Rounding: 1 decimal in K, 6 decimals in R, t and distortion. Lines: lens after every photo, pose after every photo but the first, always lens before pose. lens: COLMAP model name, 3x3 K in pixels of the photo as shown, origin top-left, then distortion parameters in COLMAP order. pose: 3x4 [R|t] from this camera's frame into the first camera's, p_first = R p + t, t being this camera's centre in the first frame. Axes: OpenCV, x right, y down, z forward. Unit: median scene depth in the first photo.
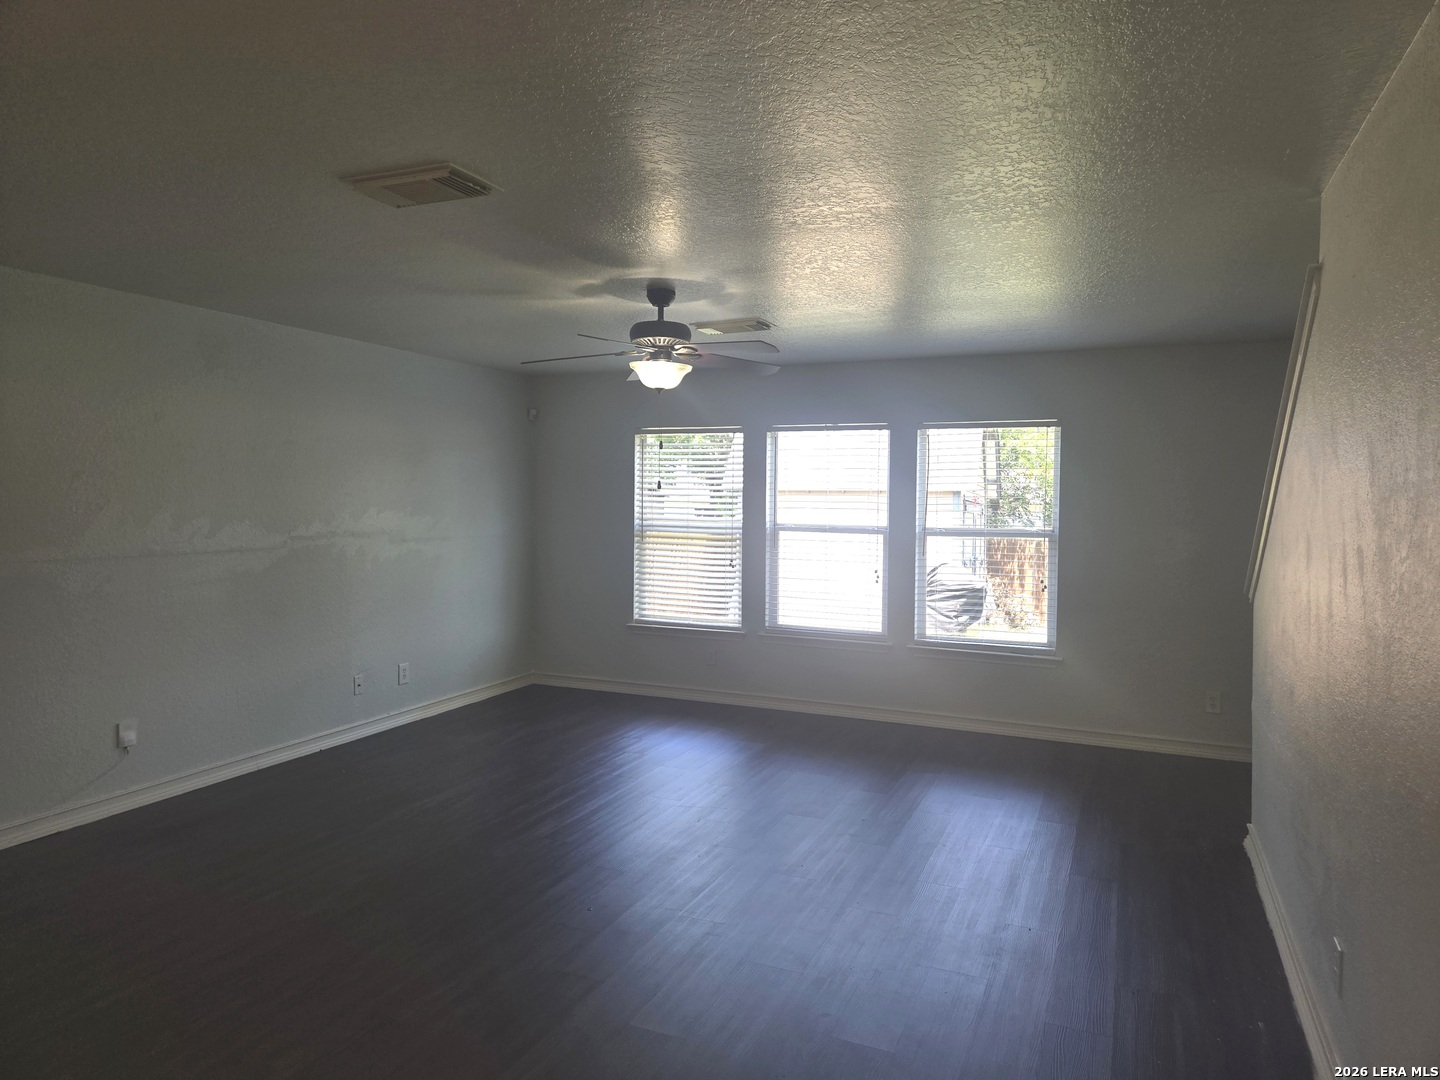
lens RADIAL K [[951.0, 0, 712.1], [0, 951.0, 538.2], [0, 0, 1]] dist [0.074605, -0.065232]
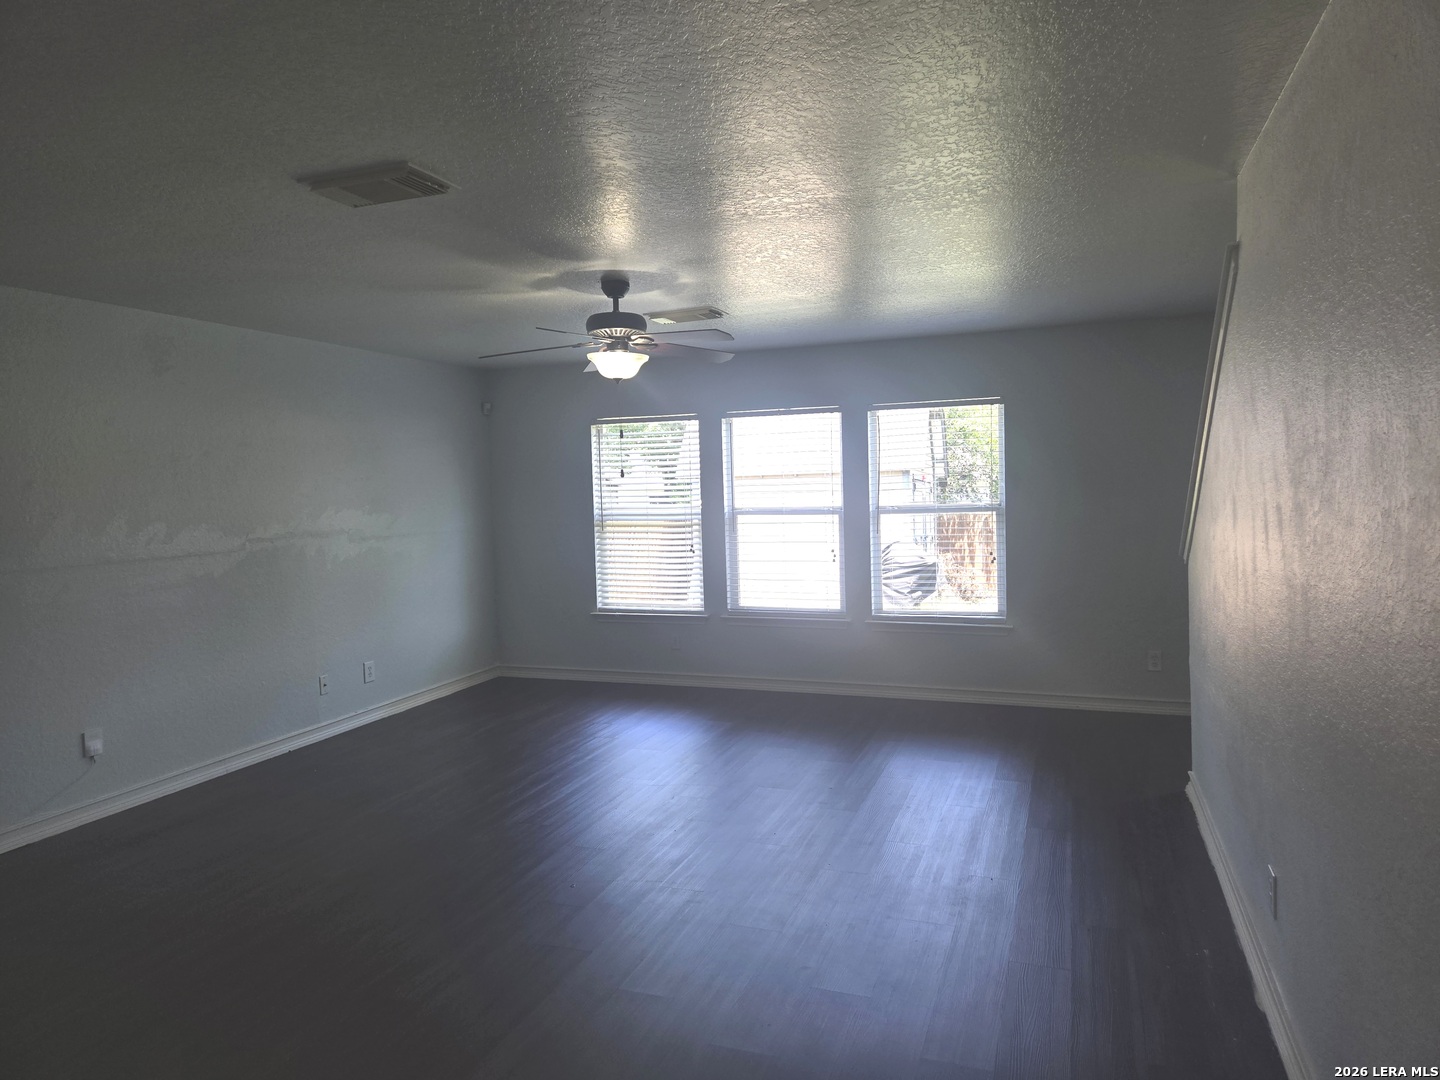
lens RADIAL K [[949.0, 0, 716.0], [0, 949.0, 541.3], [0, 0, 1]] dist [0.076535, -0.067919]
pose [[0.997814, -0.040105, 0.052524, -0.011366], [0.039274, 0.999088, 0.016776, 0.004151], [-0.053149, -0.014676, 0.998479, -0.027198]]
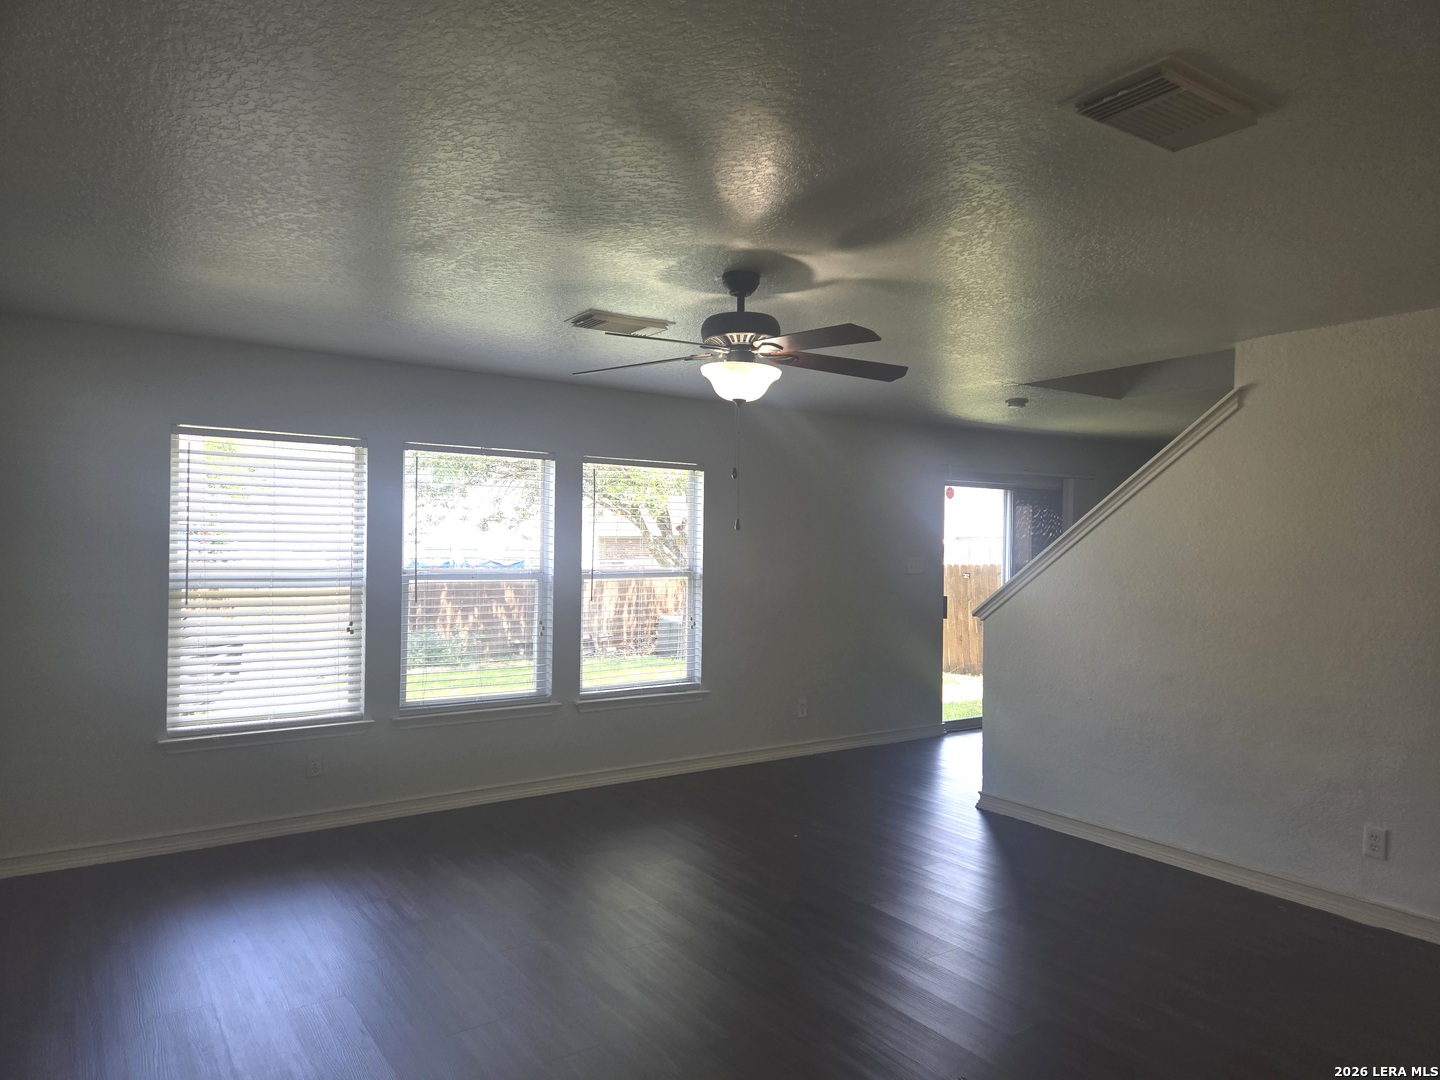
lens RADIAL K [[949.0, 0, 716.0], [0, 949.0, 541.3], [0, 0, 1]] dist [0.076535, -0.067919]
pose [[0.516360, 0.000022, 0.856372, -0.765832], [0.029591, 0.999402, -0.017868, -0.029050], [-0.855860, 0.034567, 0.516051, 0.655396]]
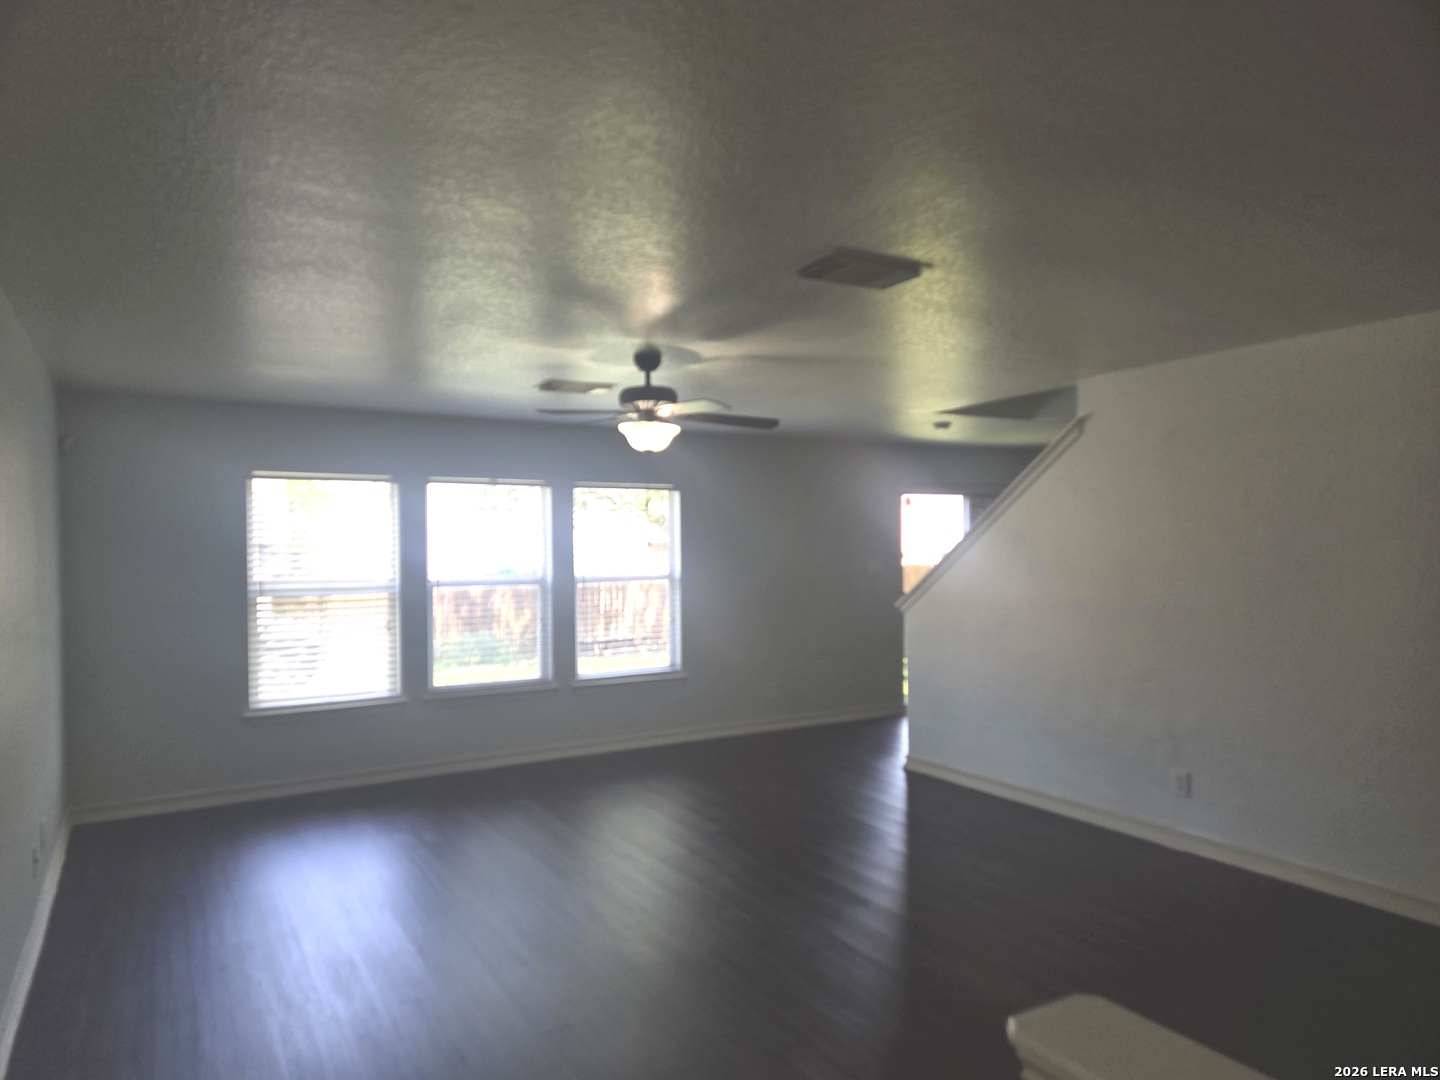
lens RADIAL K [[949.0, 0, 716.0], [0, 949.0, 541.3], [0, 0, 1]] dist [0.076535, -0.067919]
pose [[0.580837, -0.012878, 0.813918, -0.911046], [0.052404, 0.998392, -0.021600, -0.030866], [-0.812331, 0.055199, 0.580578, 0.347874]]
